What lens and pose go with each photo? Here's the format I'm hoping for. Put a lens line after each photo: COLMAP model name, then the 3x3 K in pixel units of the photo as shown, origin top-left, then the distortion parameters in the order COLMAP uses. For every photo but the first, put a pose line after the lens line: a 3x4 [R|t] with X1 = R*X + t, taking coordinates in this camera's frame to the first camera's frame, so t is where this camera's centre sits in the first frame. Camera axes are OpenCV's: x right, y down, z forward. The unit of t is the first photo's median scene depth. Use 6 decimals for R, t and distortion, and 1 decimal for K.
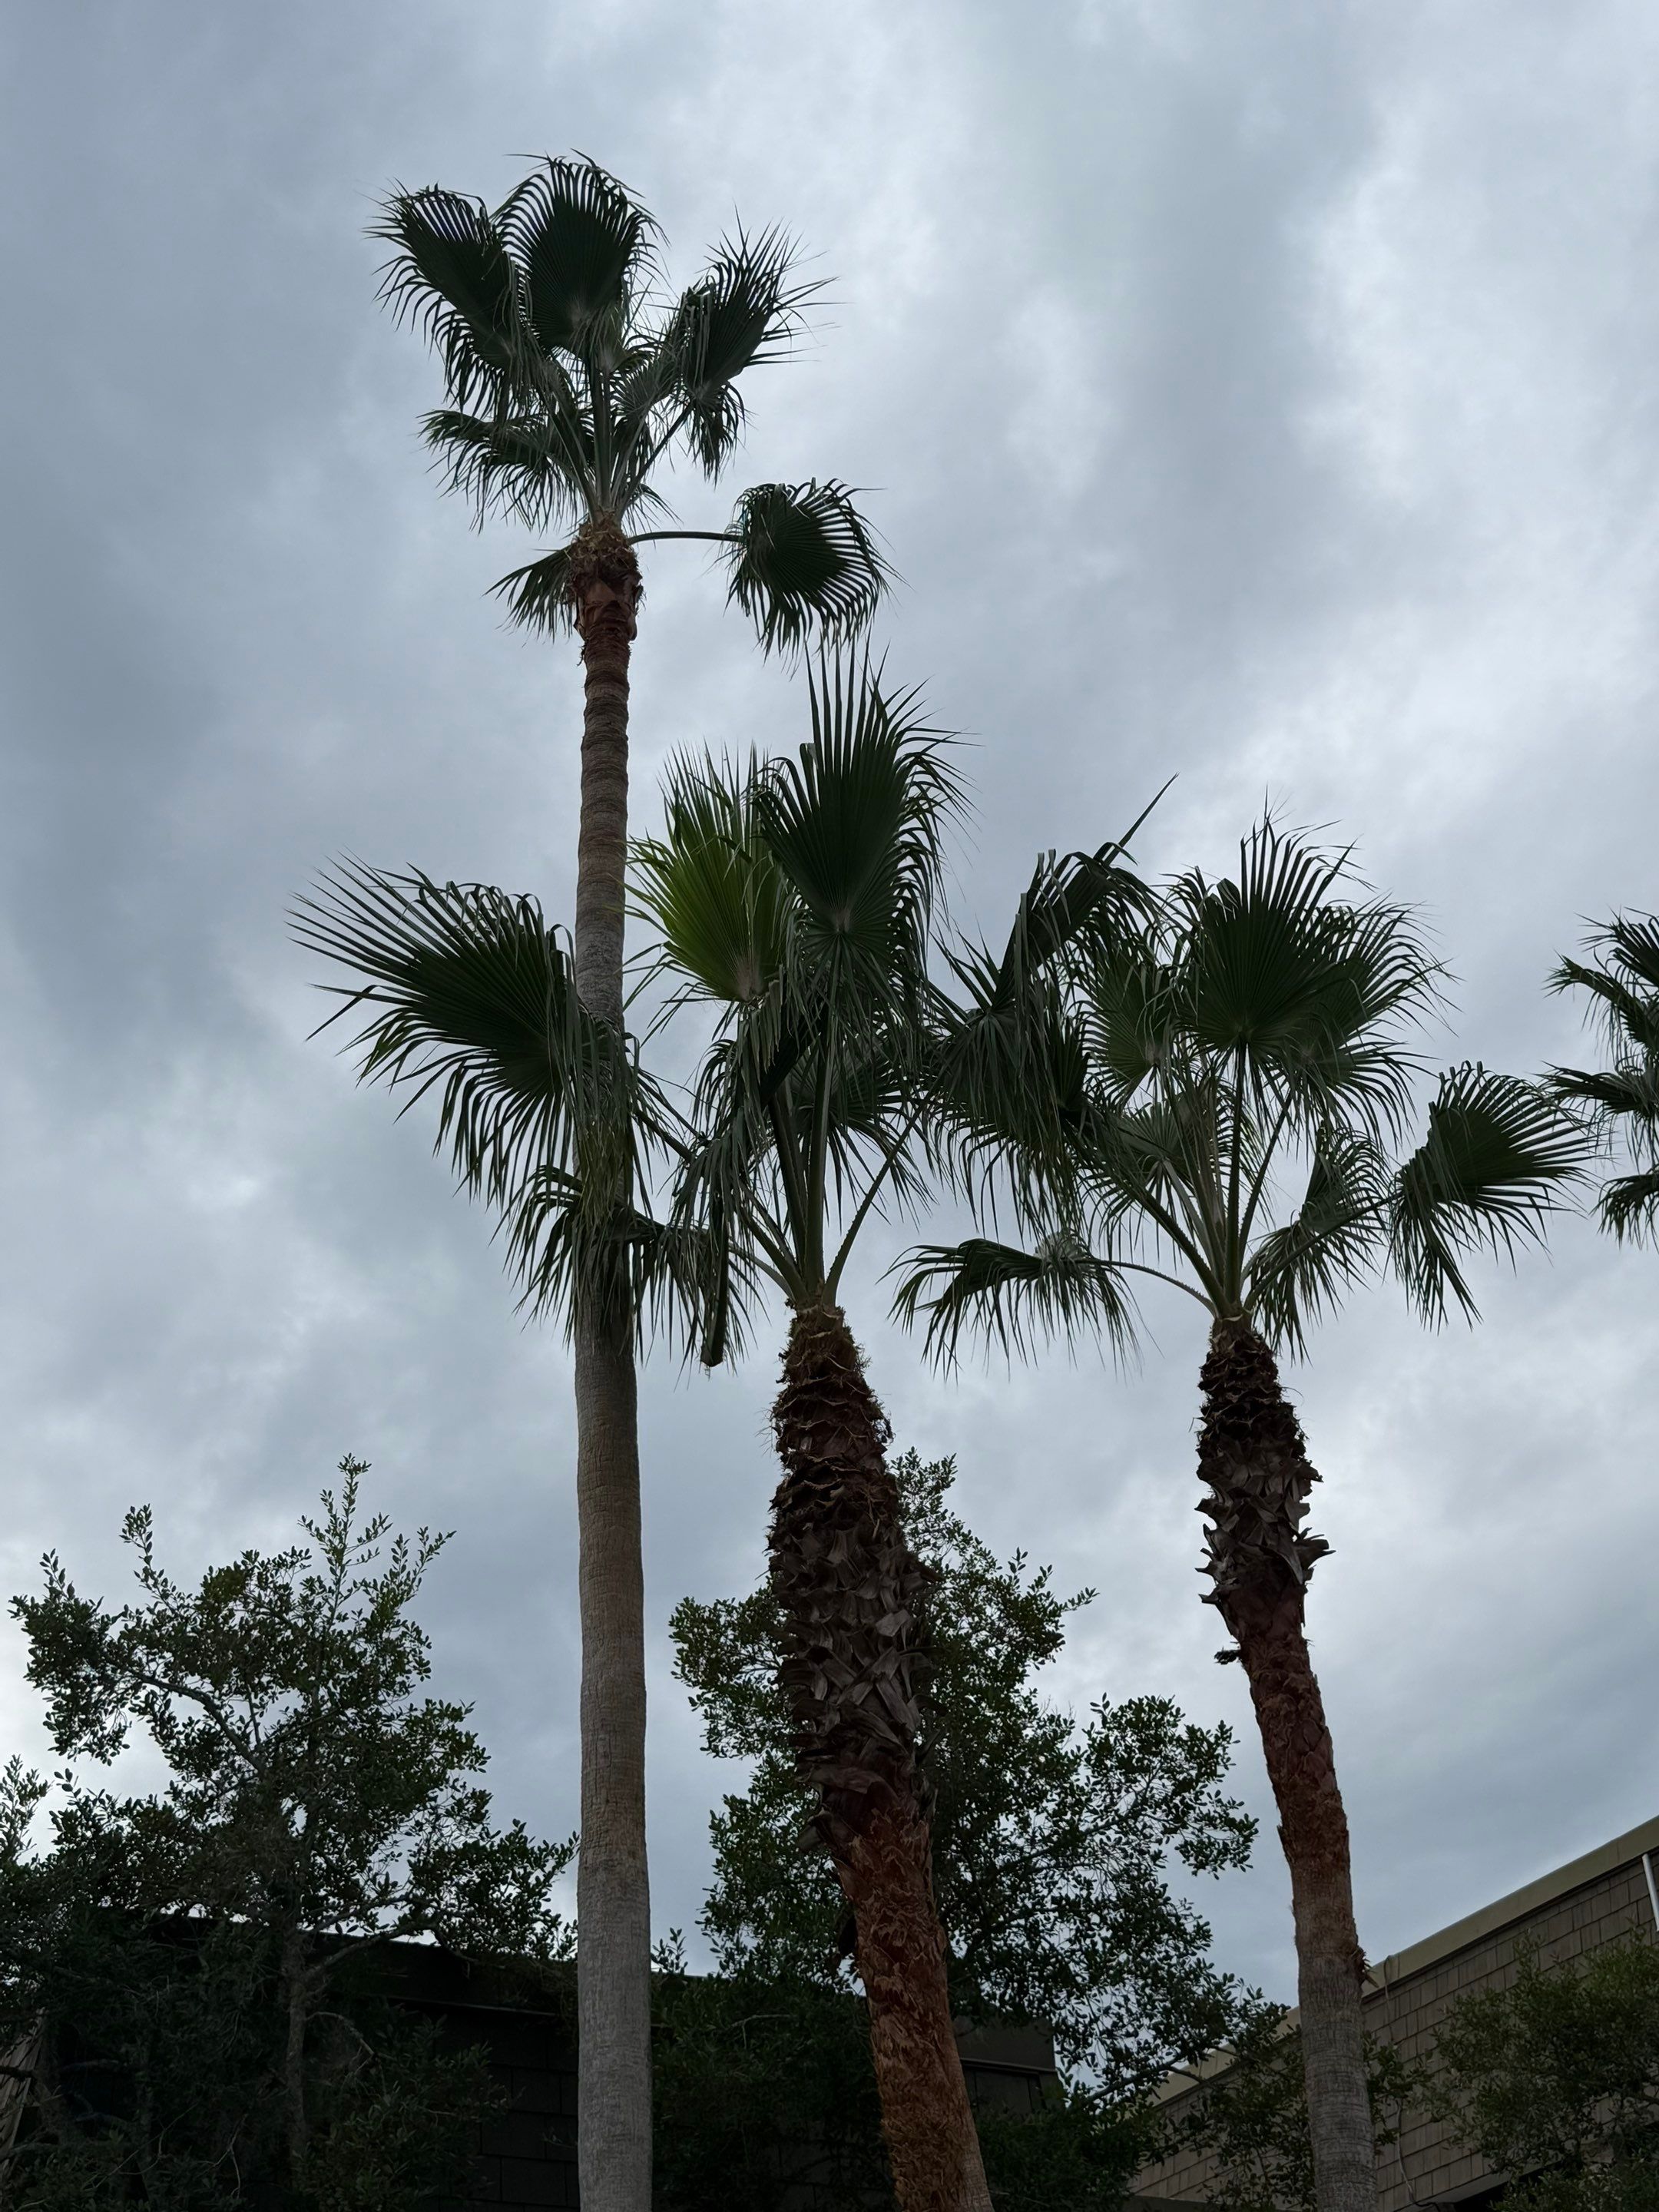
lens RADIAL K [[1164.1, 0, 829.3], [0, 1164.1, 1017.2], [0, 0, 1]] dist [-0.002266, 0.000115]
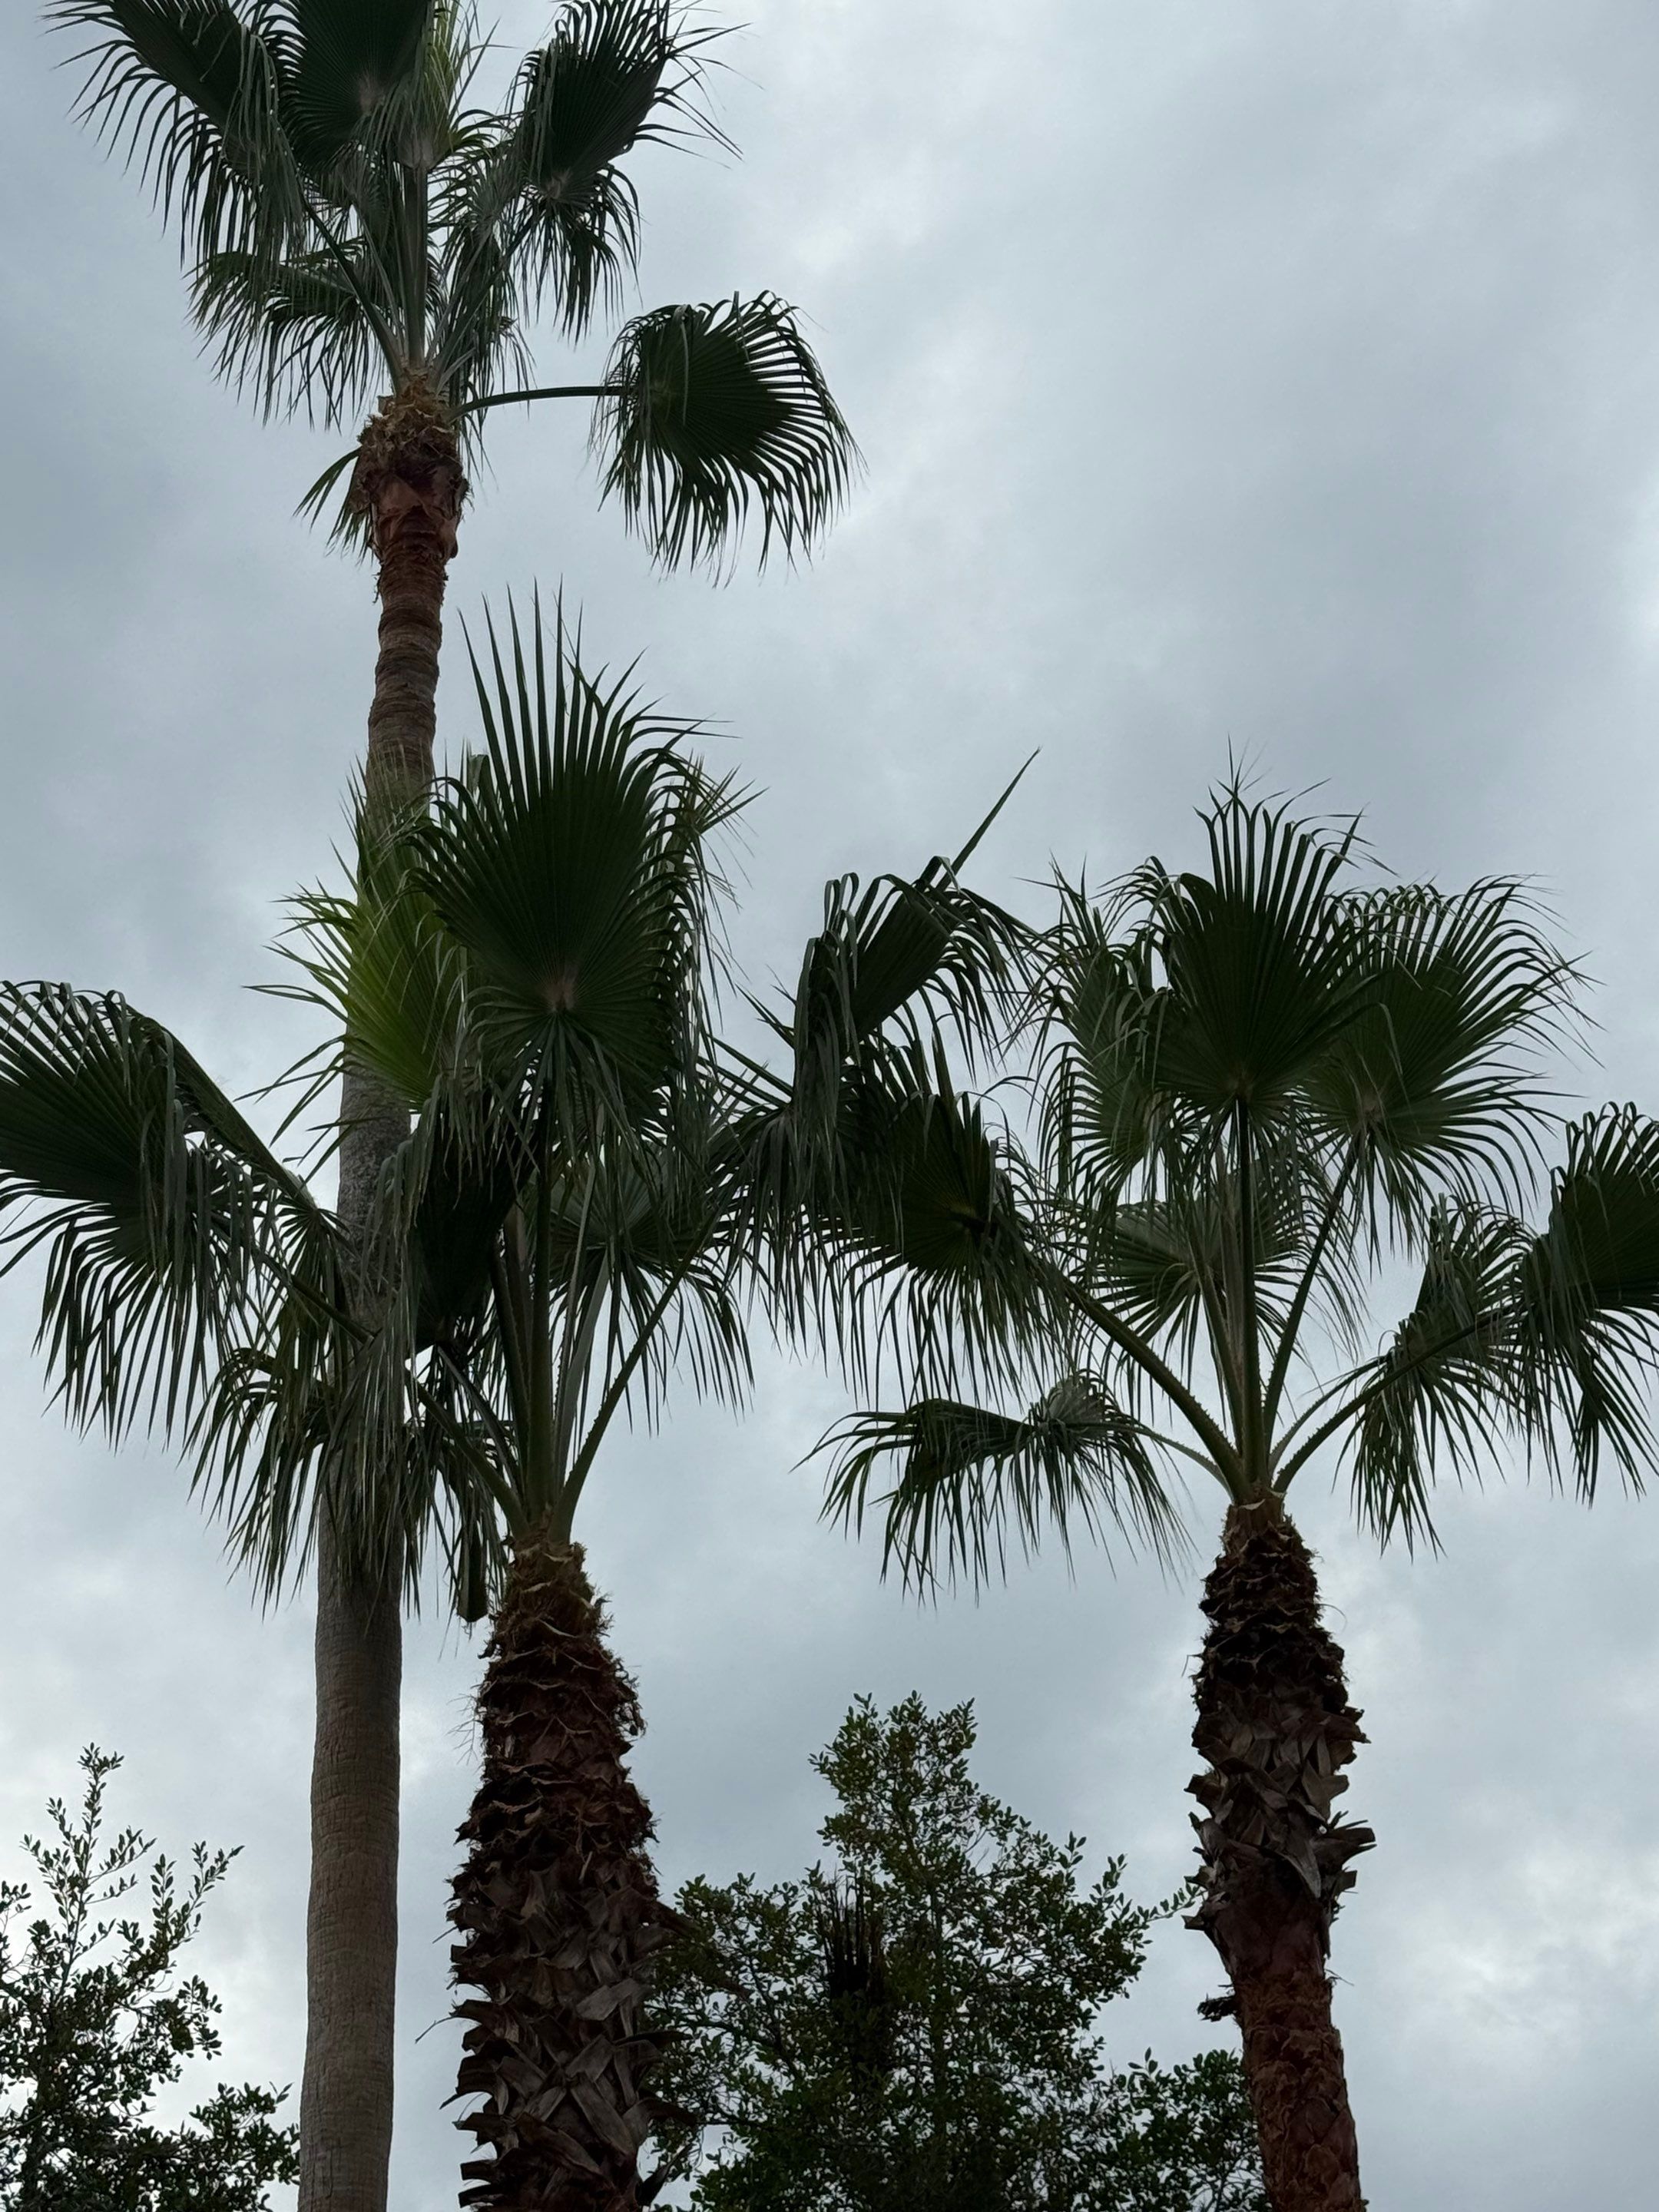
lens RADIAL K [[1695.4, 0, 829.8], [0, 1695.4, 1028.3], [0, 0, 1]] dist [-0.004527, -0.001940]
pose [[0.996419, -0.067393, -0.051067, 0.173754], [0.067100, 0.997719, -0.007430, -0.033762], [0.051451, 0.003977, 0.998668, -0.017488]]
